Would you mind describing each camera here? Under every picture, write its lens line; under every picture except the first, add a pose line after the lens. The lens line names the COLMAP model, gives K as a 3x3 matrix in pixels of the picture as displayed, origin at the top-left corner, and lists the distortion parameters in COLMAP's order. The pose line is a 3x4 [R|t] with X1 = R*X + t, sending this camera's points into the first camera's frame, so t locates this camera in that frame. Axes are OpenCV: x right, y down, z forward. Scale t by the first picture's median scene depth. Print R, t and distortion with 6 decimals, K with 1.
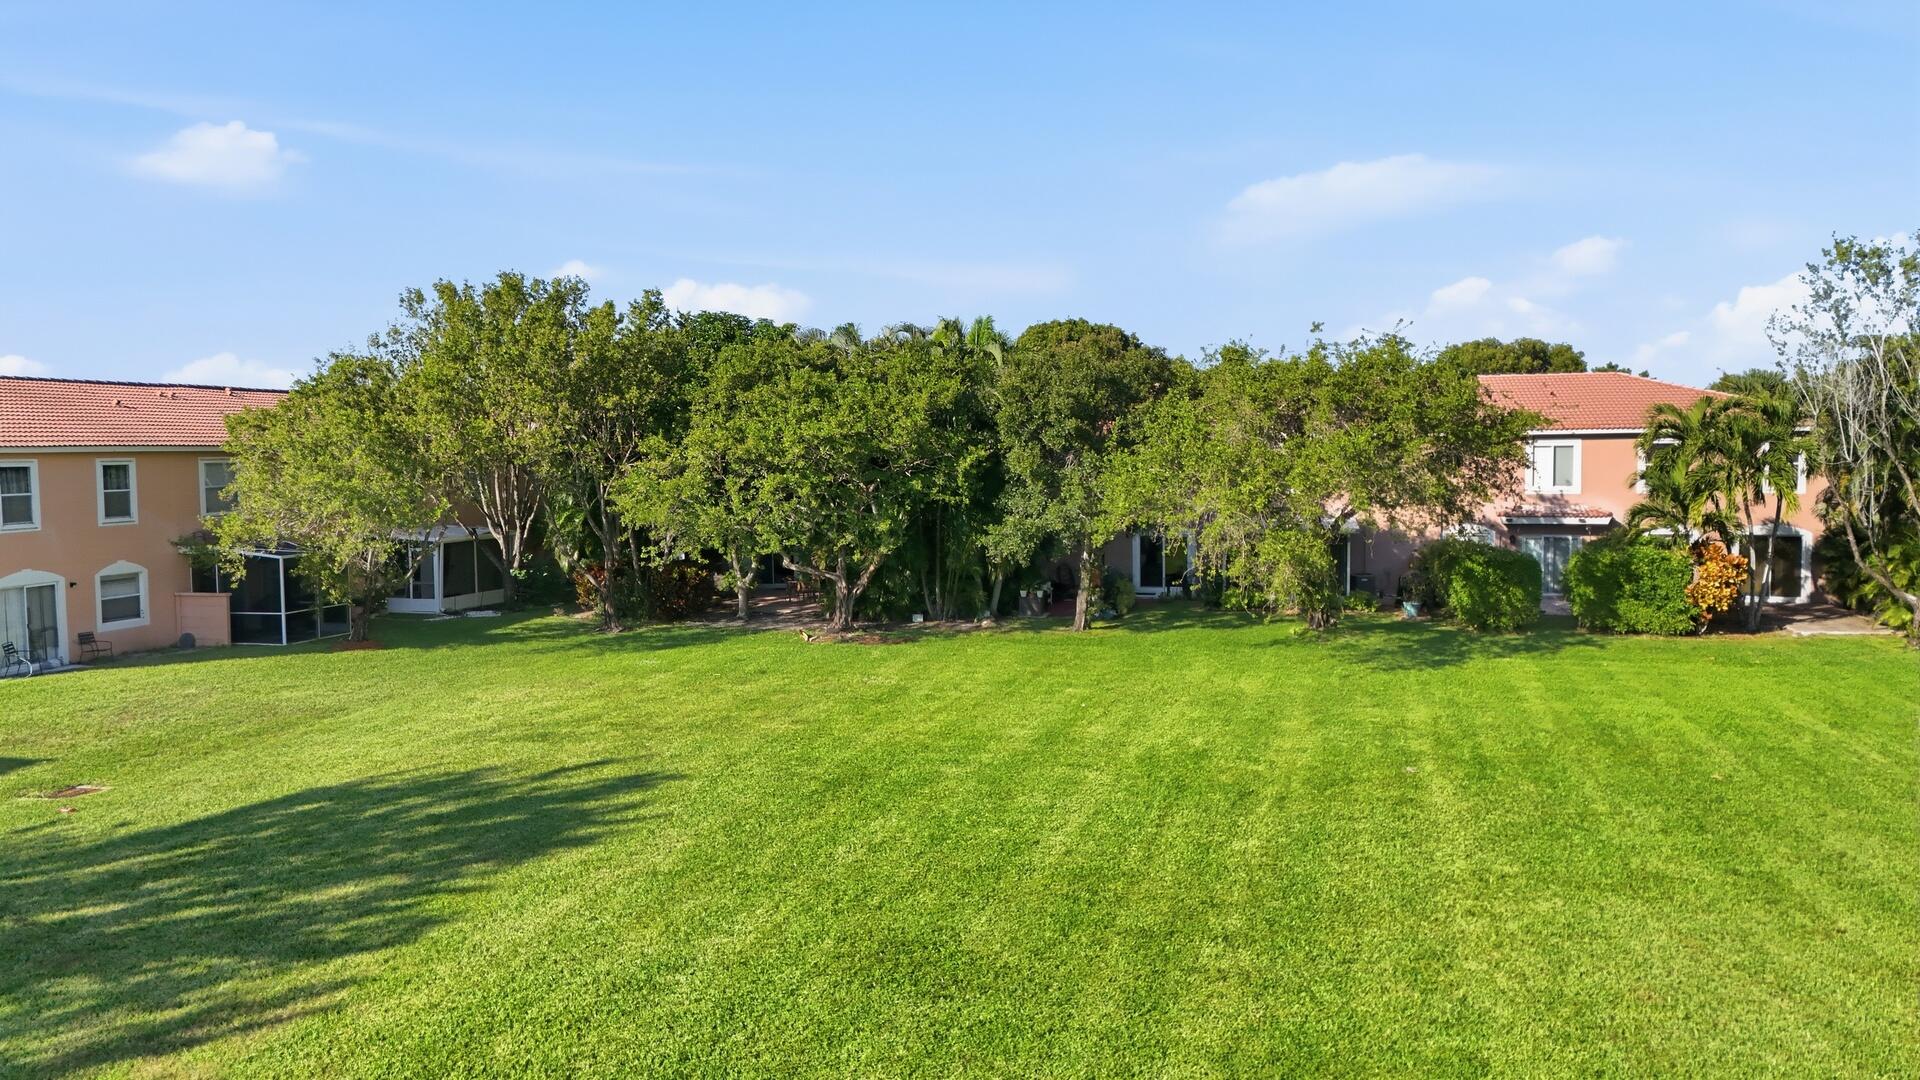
lens RADIAL K [[1429.9, 0, 961.3], [0, 1429.9, 538.2], [0, 0, 1]] dist [0.046885, -0.031211]
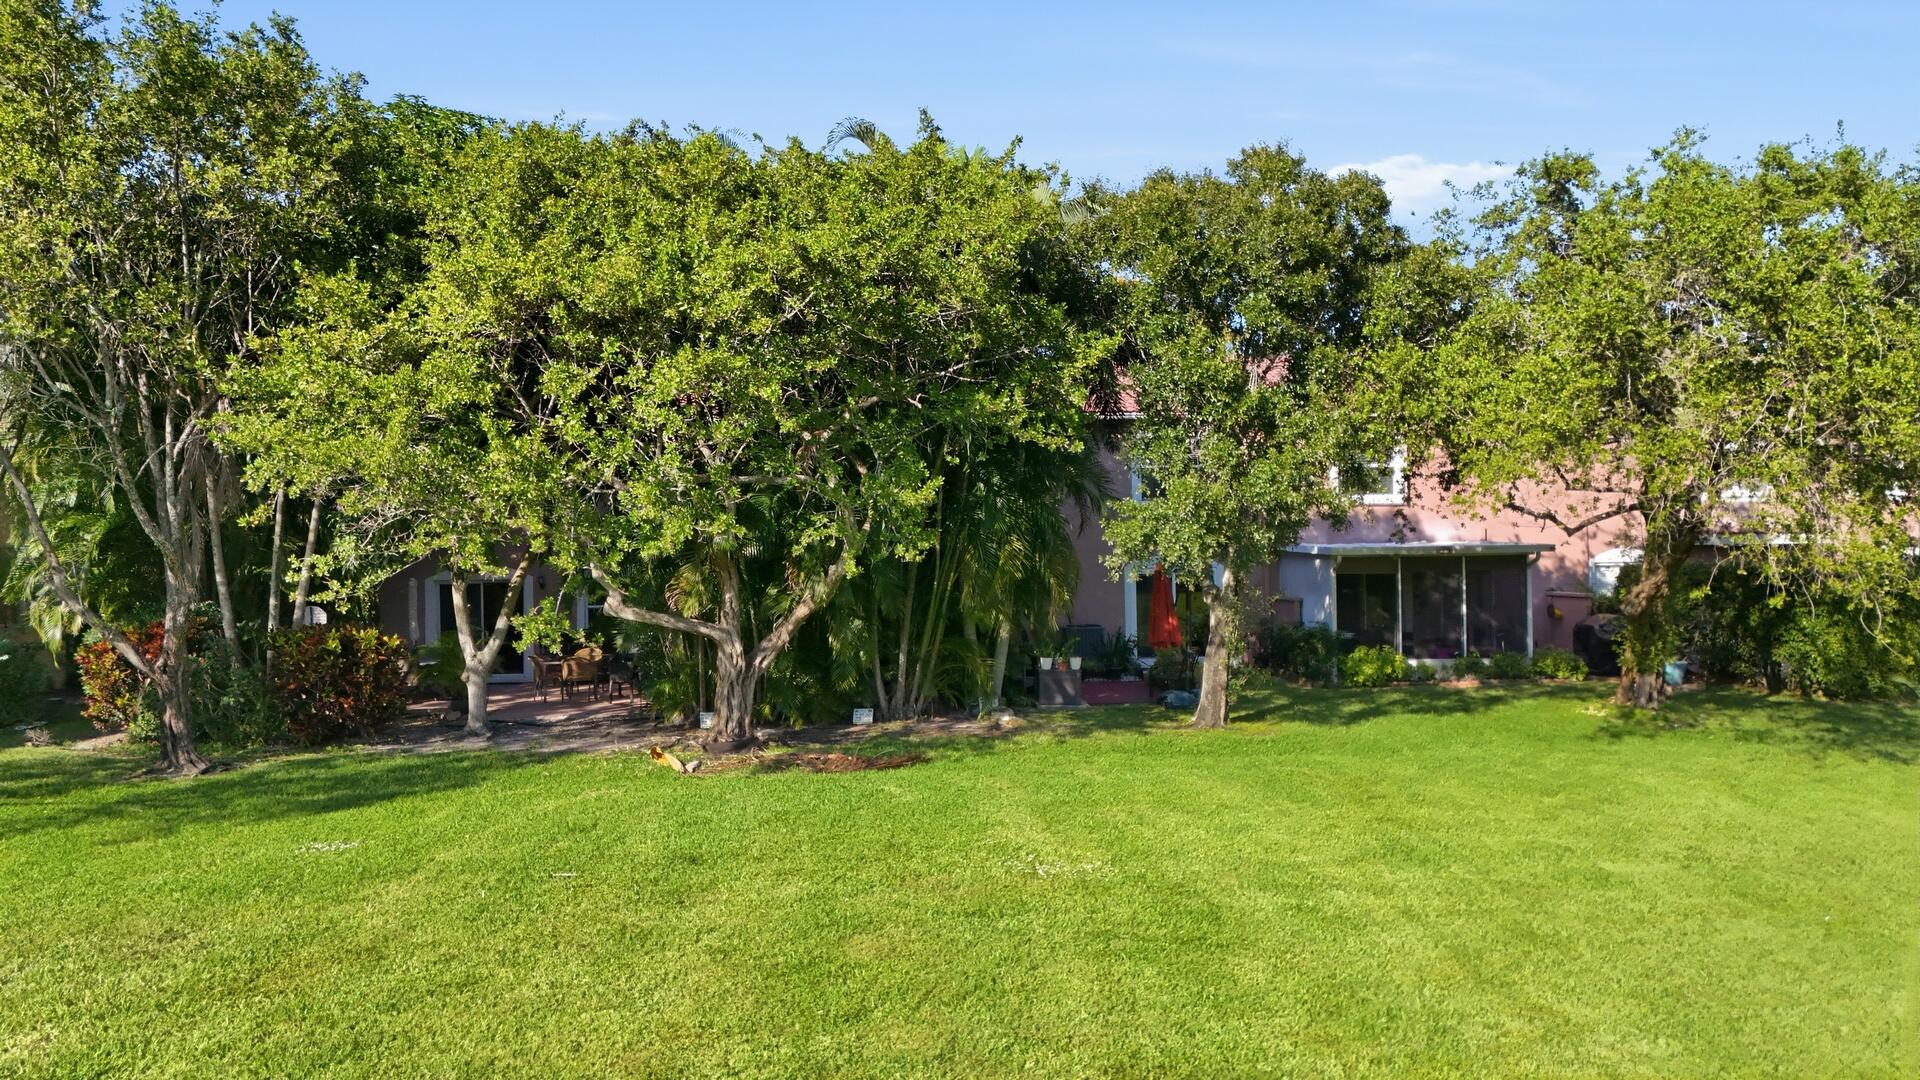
lens RADIAL K [[1429.9, 0, 959.1], [0, 1429.9, 543.0], [0, 0, 1]] dist [0.046885, -0.031211]
pose [[0.953815, 0.000250, 0.300393, -0.154681], [0.024250, 0.996672, -0.077829, 0.036136], [-0.299413, 0.081519, 0.950635, 0.521366]]
